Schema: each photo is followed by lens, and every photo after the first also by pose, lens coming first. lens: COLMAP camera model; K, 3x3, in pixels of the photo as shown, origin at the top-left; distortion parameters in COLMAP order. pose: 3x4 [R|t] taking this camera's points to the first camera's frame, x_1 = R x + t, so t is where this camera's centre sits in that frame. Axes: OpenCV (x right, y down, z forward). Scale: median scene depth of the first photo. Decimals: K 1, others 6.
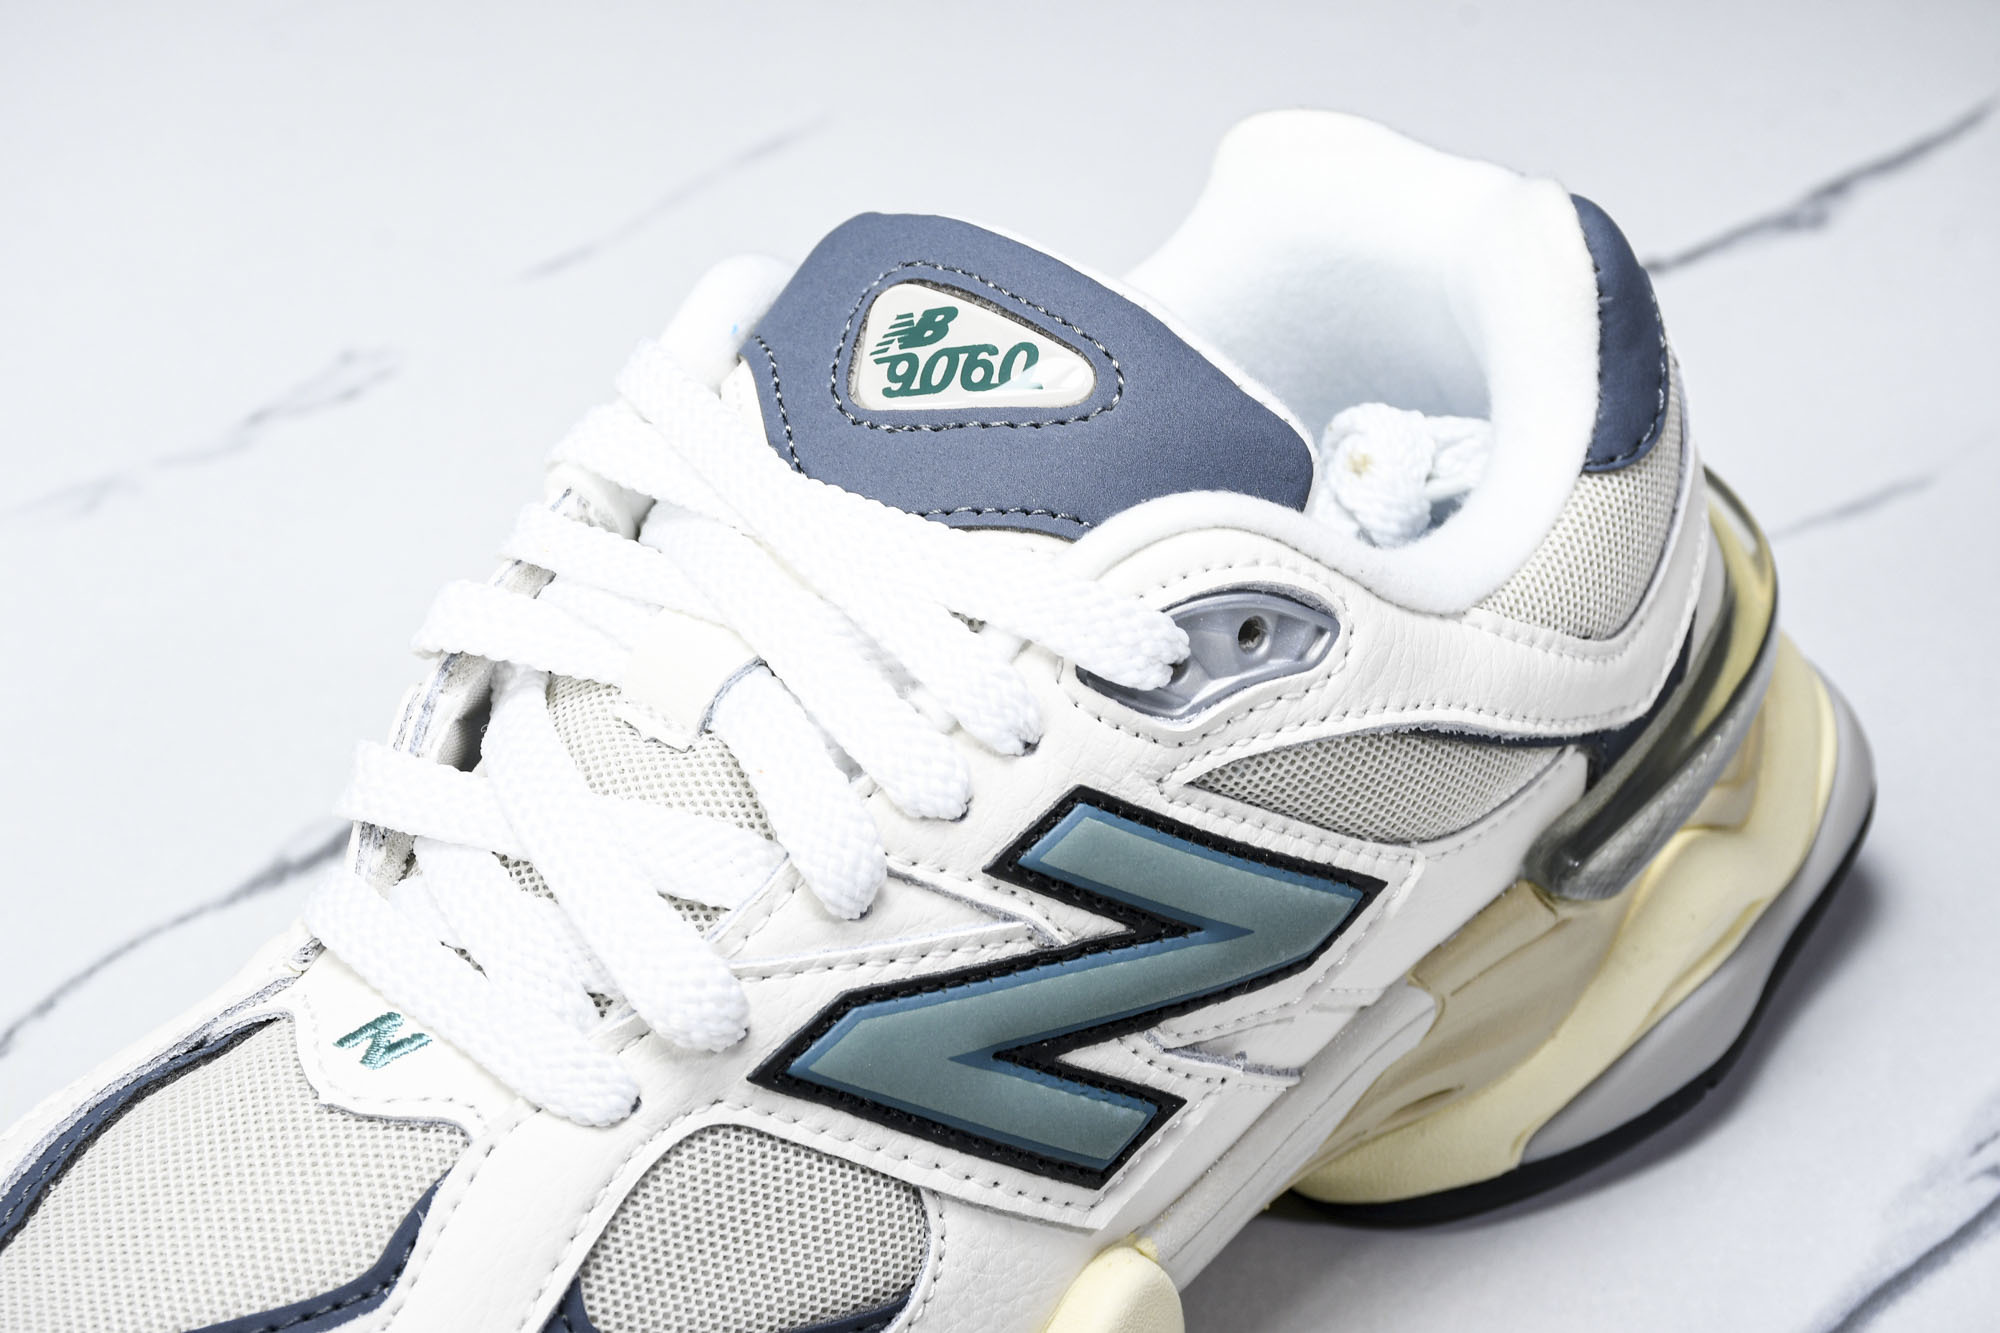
lens RADIAL K [[5448.0, 0, 1038.7], [0, 5448.0, 692.7], [0, 0, 1]] dist [0.556671, 0.000000]
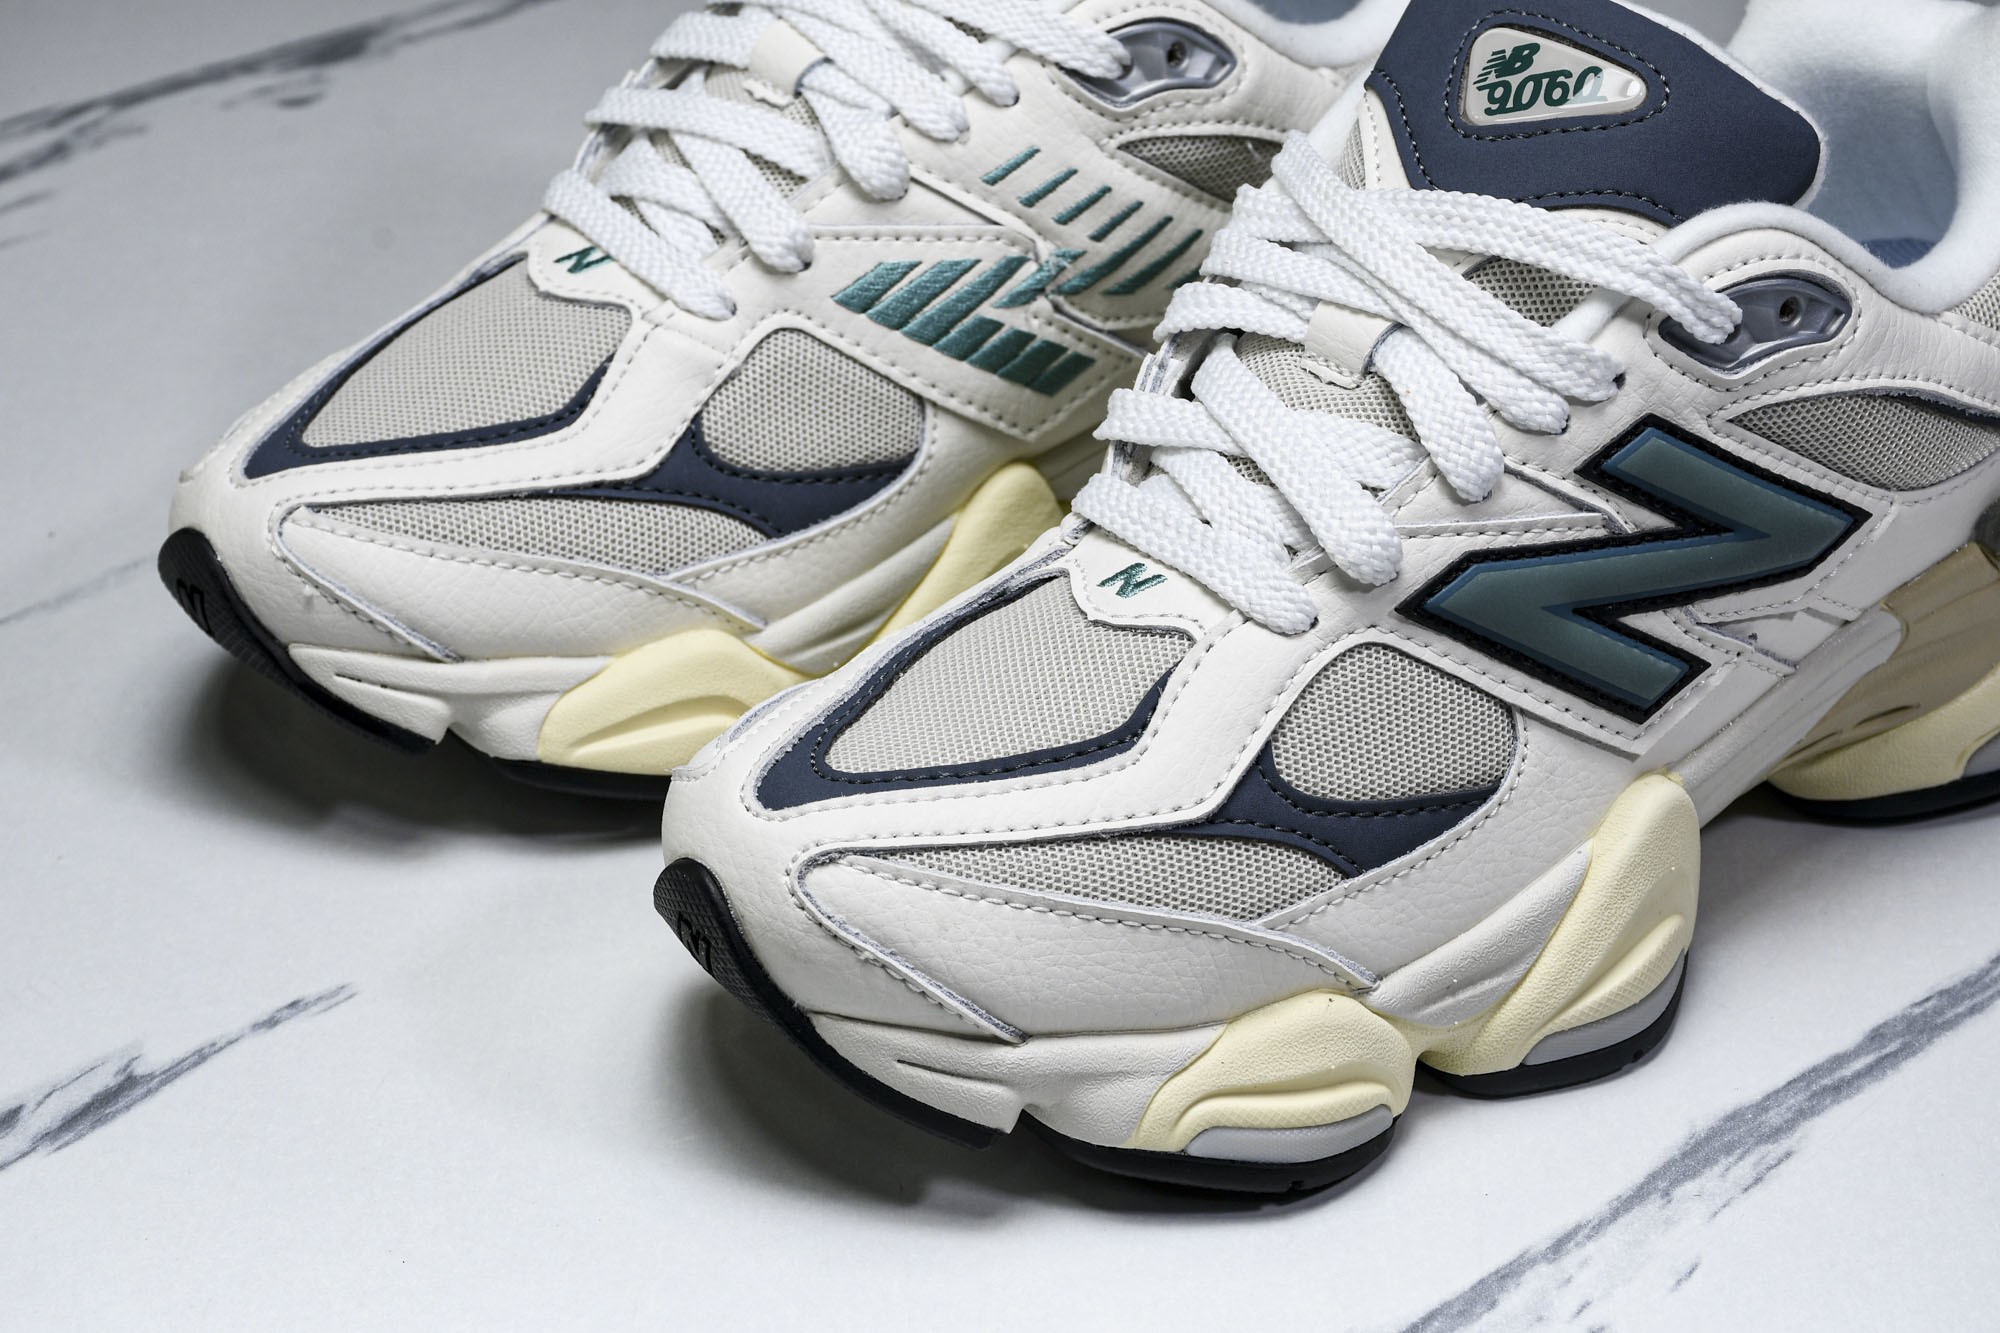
lens RADIAL K [[4804.3, 0, 984.0], [0, 4804.3, 702.0], [0, 0, 1]] dist [0.420965, 0.000000]
pose [[0.994696, 0.048586, -0.090658, -0.043726], [-0.050769, 0.998470, -0.021930, 0.122138], [0.089454, 0.026416, 0.995641, -0.215000]]
